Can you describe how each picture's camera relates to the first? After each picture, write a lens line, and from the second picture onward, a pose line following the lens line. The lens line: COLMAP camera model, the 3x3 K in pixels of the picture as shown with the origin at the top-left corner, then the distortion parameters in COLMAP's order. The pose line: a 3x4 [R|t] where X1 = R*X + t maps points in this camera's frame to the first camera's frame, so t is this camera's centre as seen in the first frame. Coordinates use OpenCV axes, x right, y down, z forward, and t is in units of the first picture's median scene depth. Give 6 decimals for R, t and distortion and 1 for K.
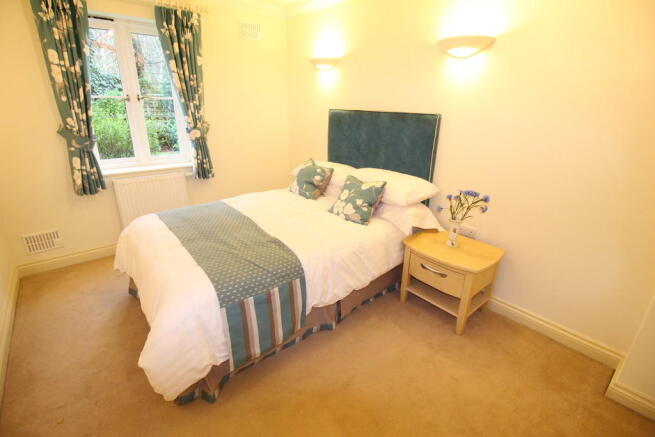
lens RADIAL K [[310.9, 0, 327.5], [0, 310.9, 218.5], [0, 0, 1]] dist [0.000519, 0.000194]
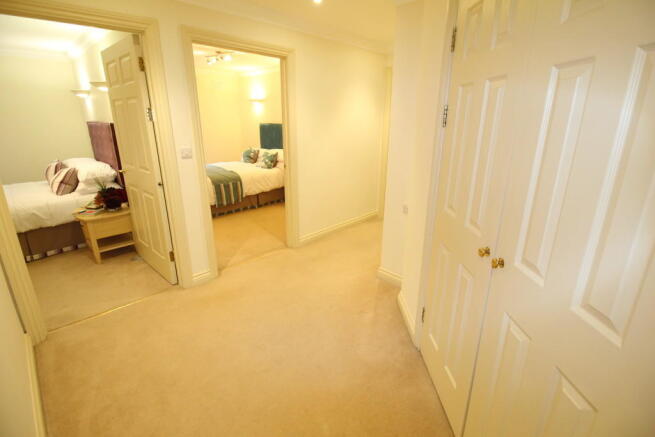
lens RADIAL K [[310.9, 0, 327.5], [0, 310.9, 218.5], [0, 0, 1]] dist [0.000519, 0.000194]
pose [[0.995704, -0.044146, 0.081398, 0.353839], [0.047570, 0.998042, -0.040607, 0.519472], [-0.079446, 0.044305, 0.995854, -1.437734]]
